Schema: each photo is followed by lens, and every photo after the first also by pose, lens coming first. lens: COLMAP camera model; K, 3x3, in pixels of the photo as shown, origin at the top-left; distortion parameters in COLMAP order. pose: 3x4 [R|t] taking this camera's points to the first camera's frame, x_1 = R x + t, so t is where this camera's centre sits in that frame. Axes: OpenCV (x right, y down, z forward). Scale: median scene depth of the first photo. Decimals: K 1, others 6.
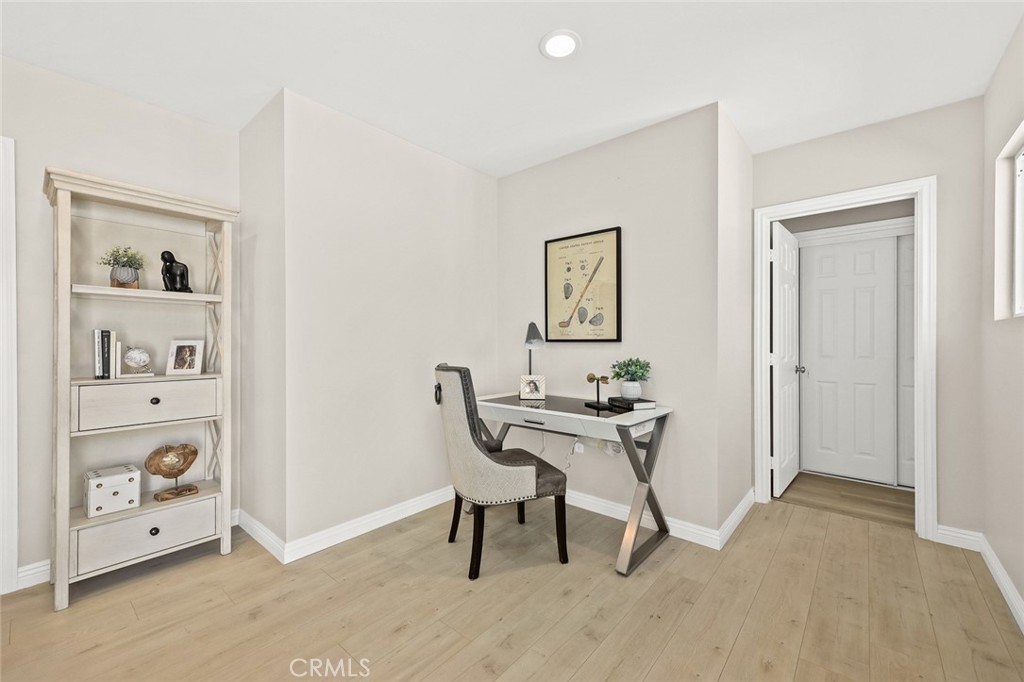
lens RADIAL K [[411.5, 0, 512.1], [0, 411.5, 343.4], [0, 0, 1]] dist [0.006750, 0.000153]
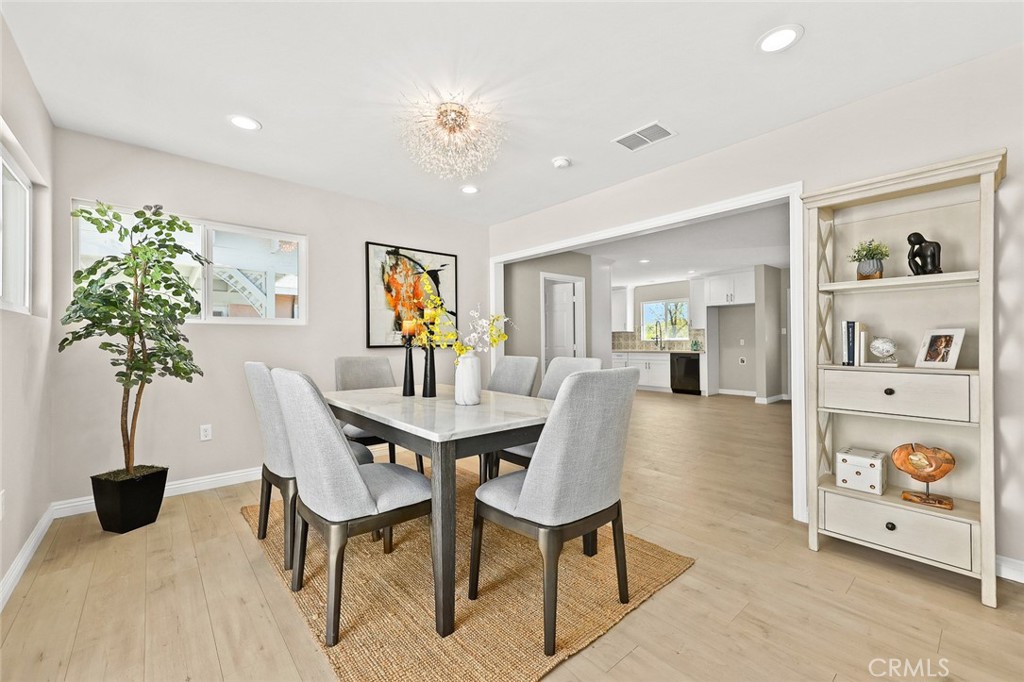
lens RADIAL K [[411.4, 0, 512.0], [0, 411.4, 341.0], [0, 0, 1]] dist [0.003678, 0.000420]
pose [[-0.149673, -0.000469, -0.988735, 0.222635], [0.000775, 1.000000, -0.000591, 0.019529], [0.988735, -0.000855, -0.149673, 0.264185]]
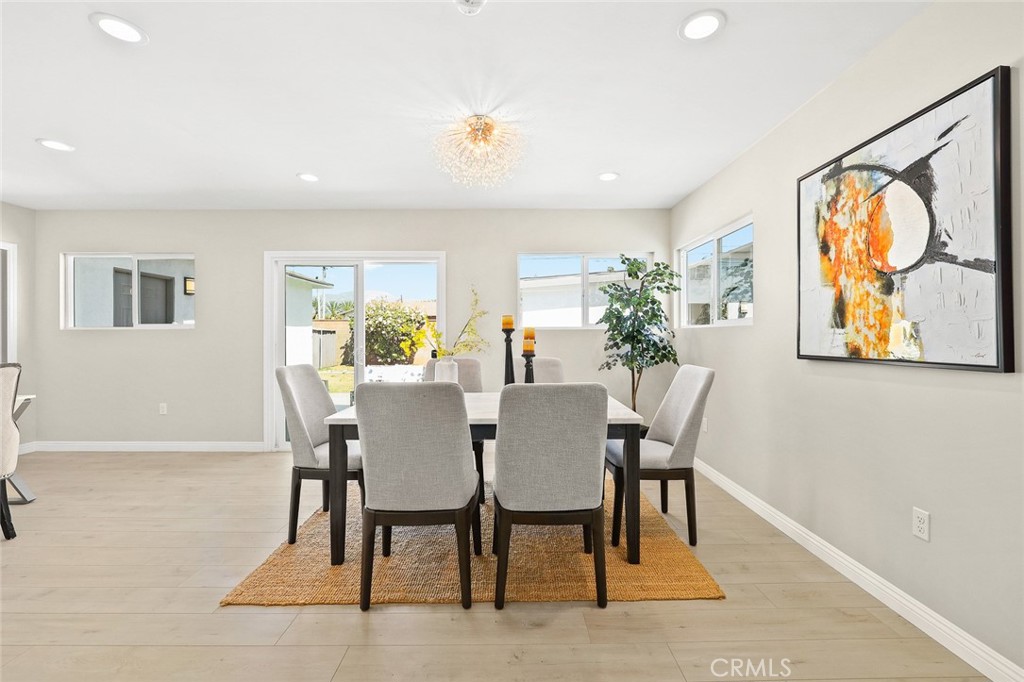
lens RADIAL K [[413.4, 0, 510.6], [0, 413.4, 334.2], [0, 0, 1]] dist [-0.000435, 0.000008]
pose [[-0.657088, 0.003666, 0.753805, -1.848114], [0.005053, 0.999987, -0.000459, -0.018357], [-0.753797, 0.003507, -0.657098, 0.650291]]
